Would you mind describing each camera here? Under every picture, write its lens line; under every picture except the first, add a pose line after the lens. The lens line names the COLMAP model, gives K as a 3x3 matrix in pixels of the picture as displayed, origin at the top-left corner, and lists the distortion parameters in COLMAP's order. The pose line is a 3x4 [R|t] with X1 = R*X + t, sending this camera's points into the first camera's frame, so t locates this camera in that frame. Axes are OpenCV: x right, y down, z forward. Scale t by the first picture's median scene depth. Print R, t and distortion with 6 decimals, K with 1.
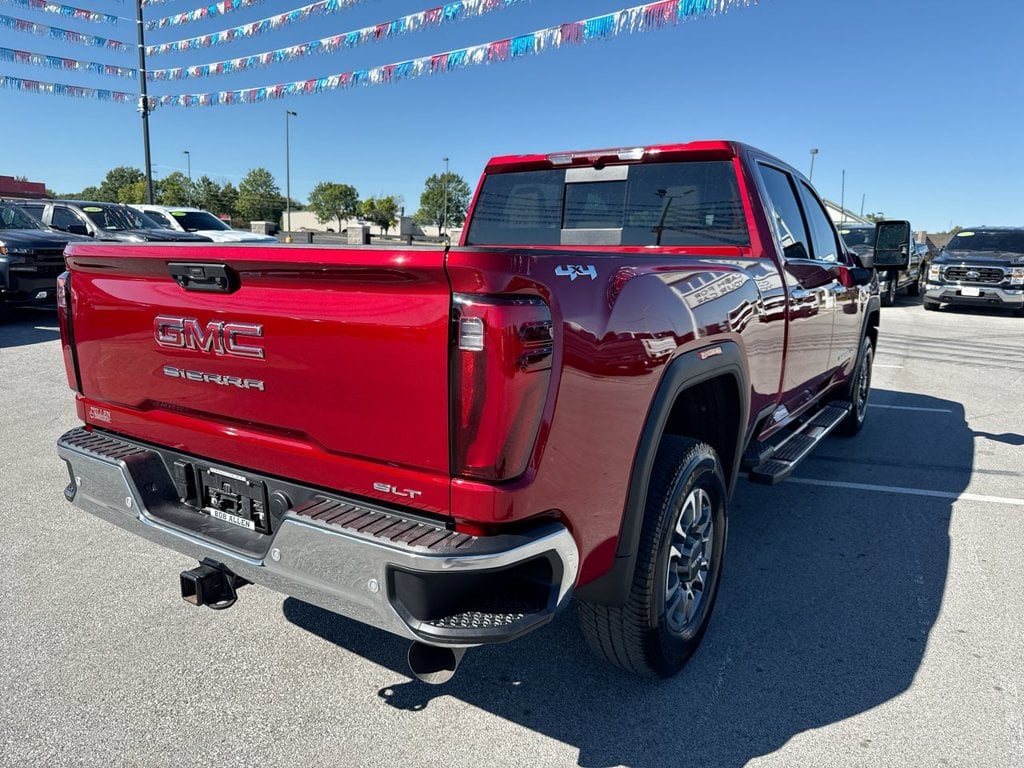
lens RADIAL K [[719.7, 0, 512.0], [0, 719.7, 384.0], [0, 0, 1]] dist [0.076509, -0.118460]
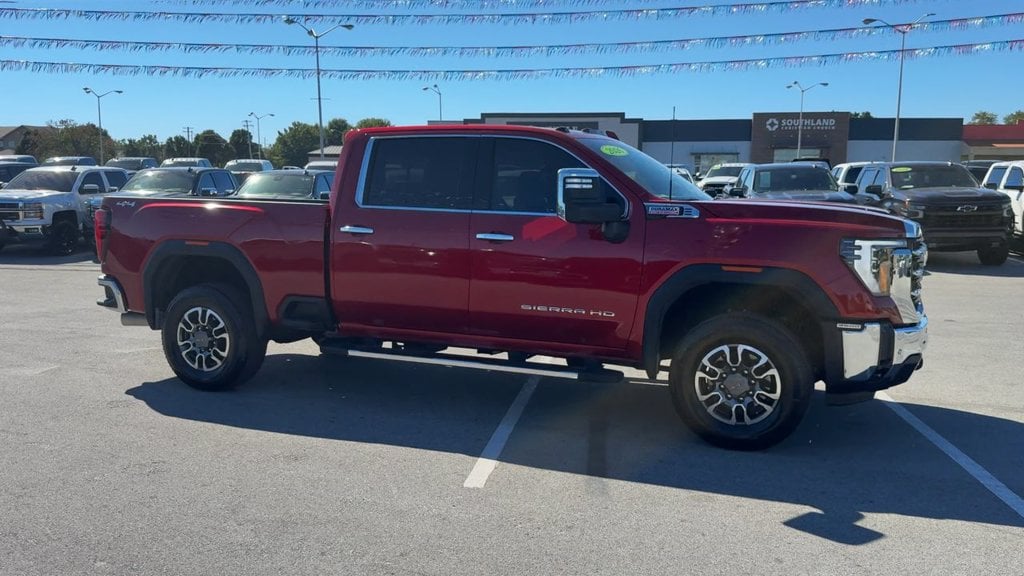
lens RADIAL K [[845.1, 0, 532.4], [0, 845.1, 314.3], [0, 0, 1]] dist [0.158141, -0.307022]
pose [[0.198163, 0.122246, -0.972516, 1.458692], [-0.185125, 0.979002, 0.085340, -0.116640], [0.962528, 0.163126, 0.216633, 0.686984]]
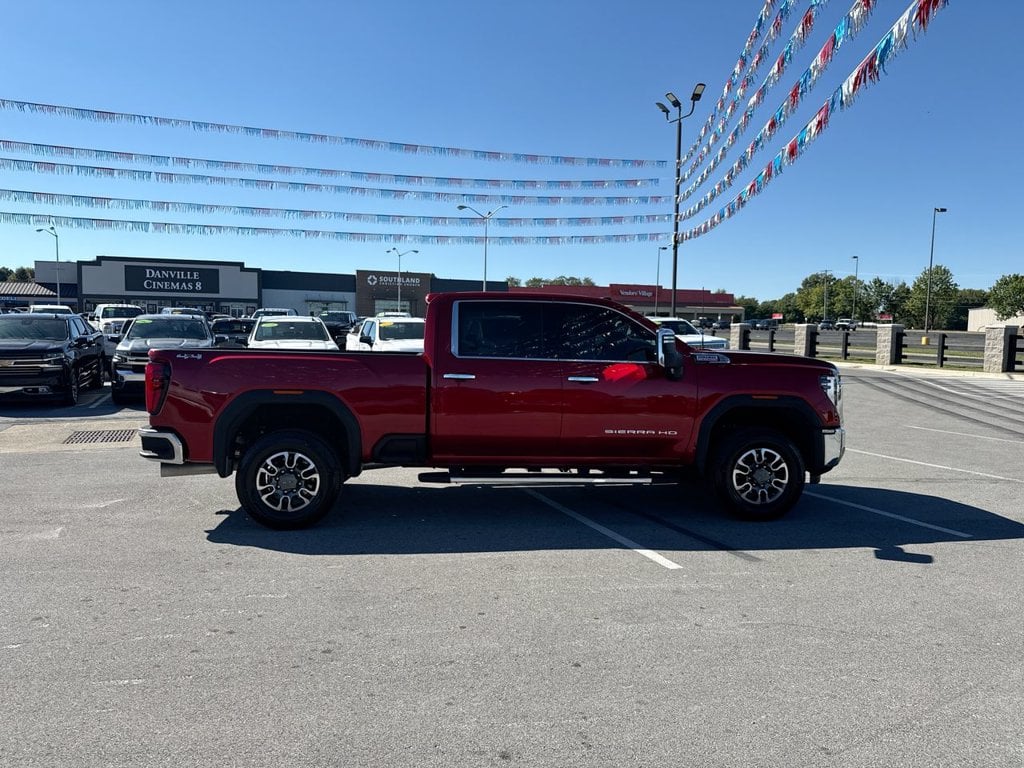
lens RADIAL K [[712.0, 0, 512.0], [0, 712.0, 384.0], [0, 0, 1]] dist [0.122089, -0.204718]
pose [[0.632249, 0.040617, -0.773700, 1.228650], [-0.143555, 0.987474, -0.065470, -0.009704], [0.761350, 0.152462, 0.630160, 0.023111]]
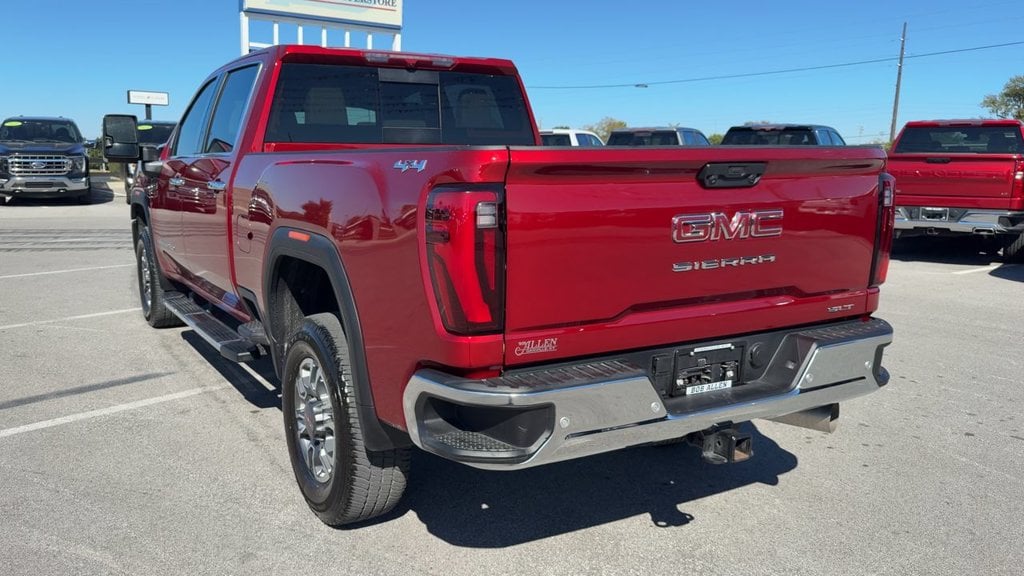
lens RADIAL K [[814.9, 0, 455.3], [0, 814.9, 288.3], [0, 0, 1]] dist [0.090737, -0.147390]
pose [[0.474056, -0.157084, 0.866369, -0.671305], [0.163705, 0.982525, 0.088569, -0.059029], [-0.865143, 0.099843, 0.491487, 0.280567]]
